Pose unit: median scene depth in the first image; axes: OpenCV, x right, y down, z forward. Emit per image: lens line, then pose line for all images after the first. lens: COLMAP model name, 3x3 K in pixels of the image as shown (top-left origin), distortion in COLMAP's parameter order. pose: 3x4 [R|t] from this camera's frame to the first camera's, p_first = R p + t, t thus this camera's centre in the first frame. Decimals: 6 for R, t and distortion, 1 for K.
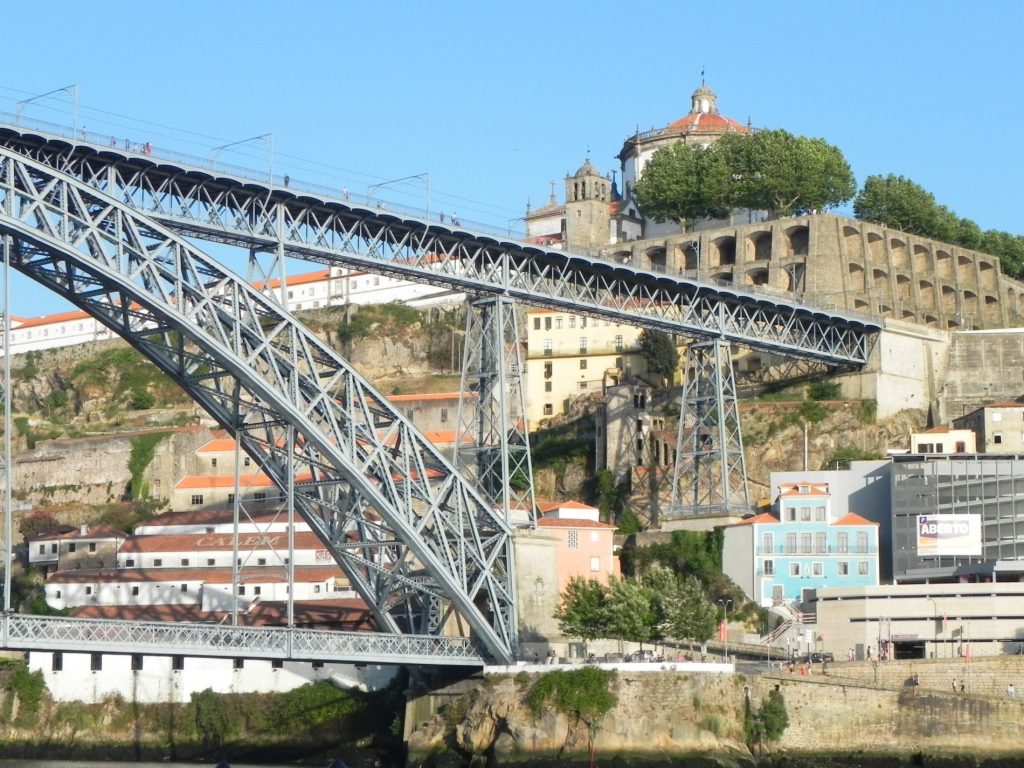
lens RADIAL K [[2331.8, 0, 511.5], [0, 2331.8, 383.5], [0, 0, 1]] dist [0.056782, 0.000000]
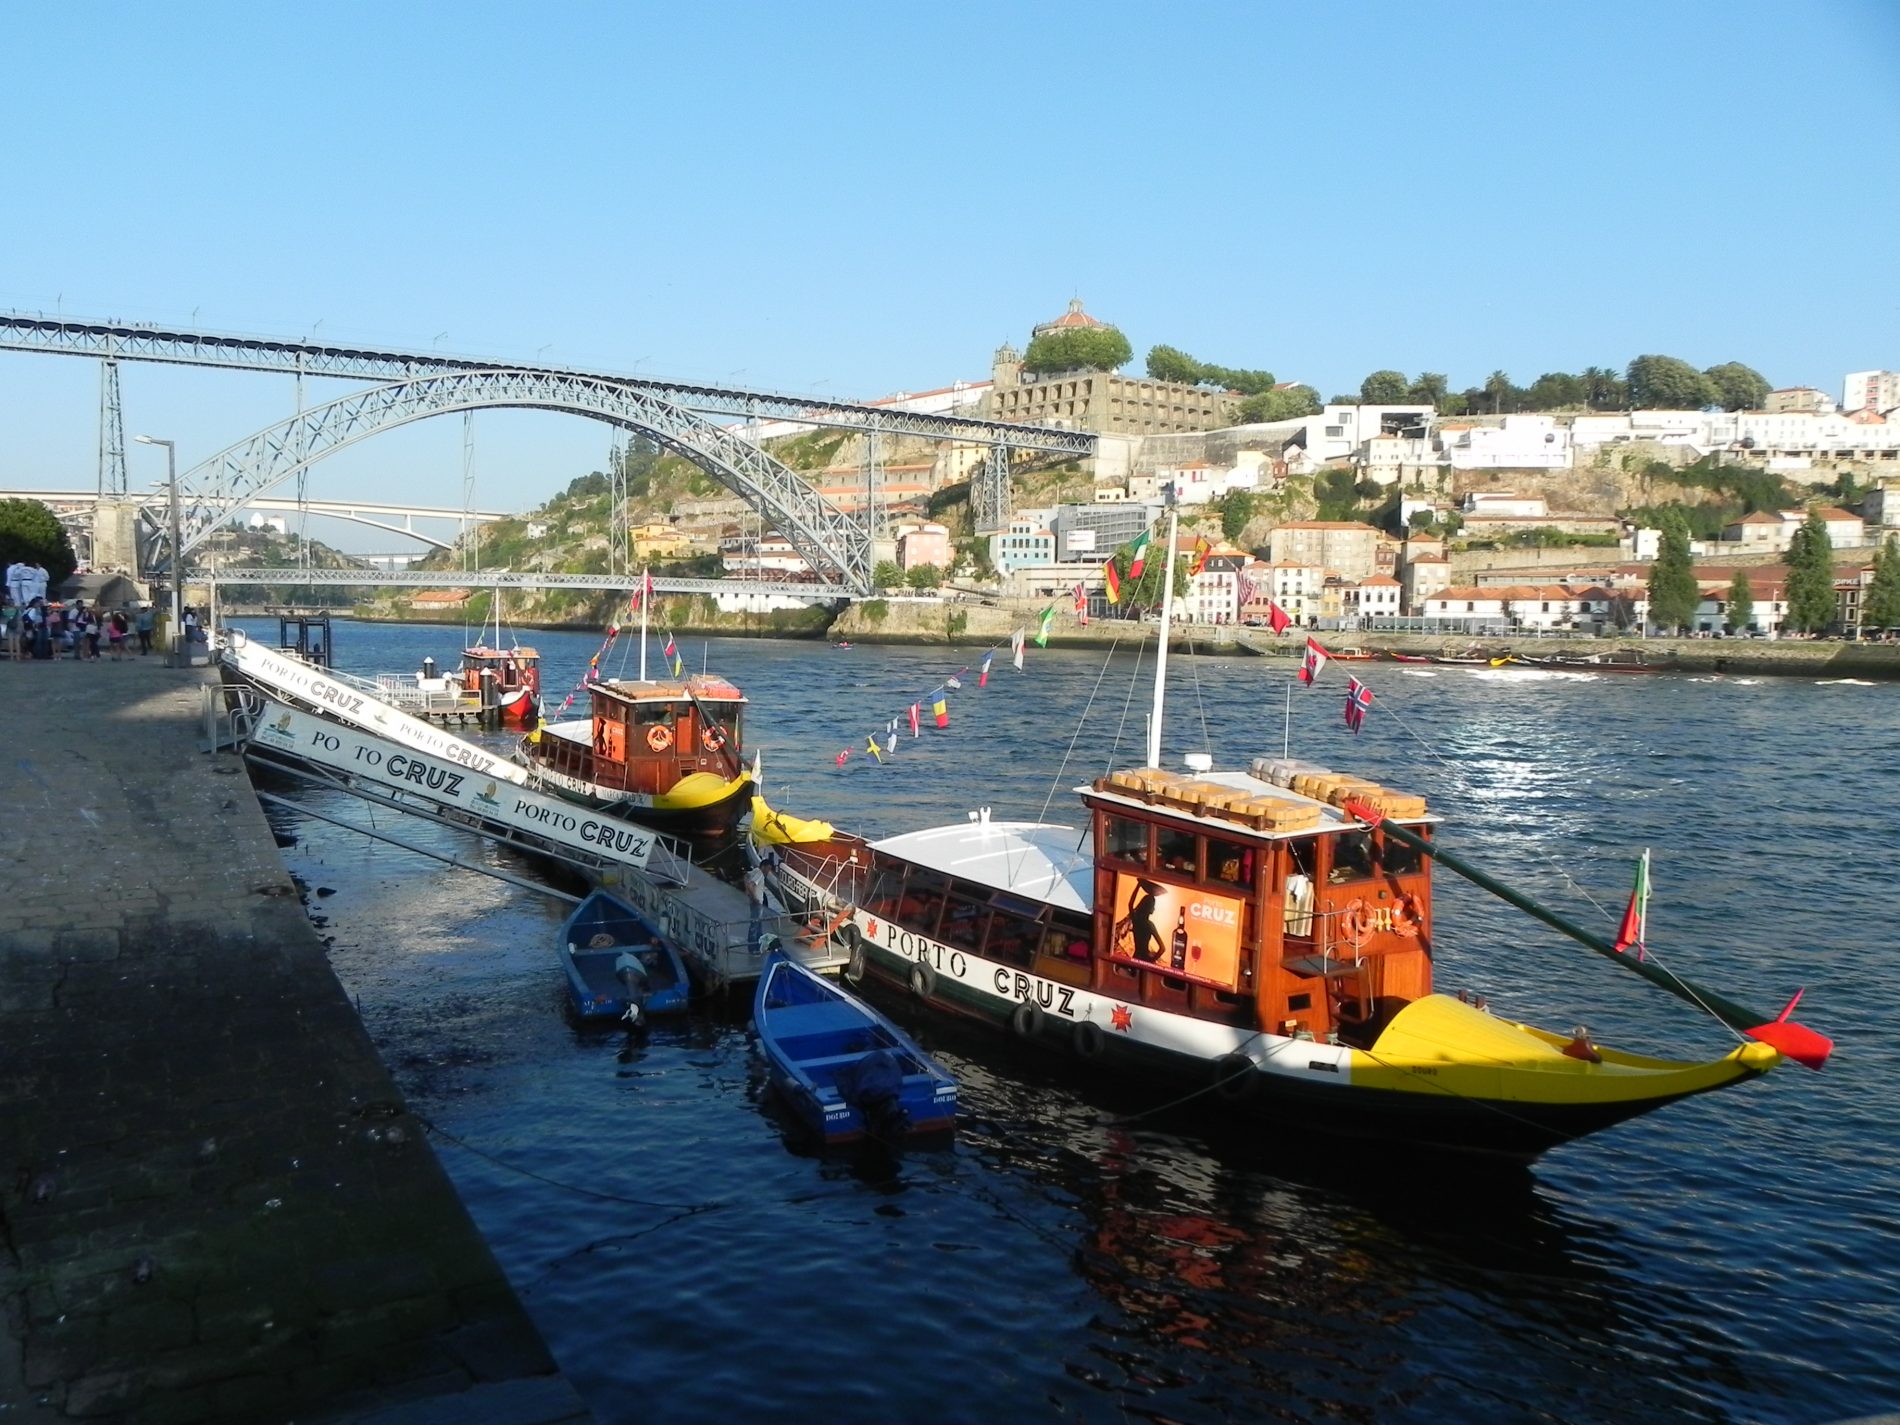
lens RADIAL K [[1507.1, 0, 950.6], [0, 1507.1, 719.8], [0, 0, 1]] dist [-0.004121, -0.007618]
pose [[0.977668, 0.028574, -0.208202, 0.336107], [0.013984, 0.979672, 0.200118, -0.049708], [0.209688, -0.198560, 0.957395, -0.369116]]
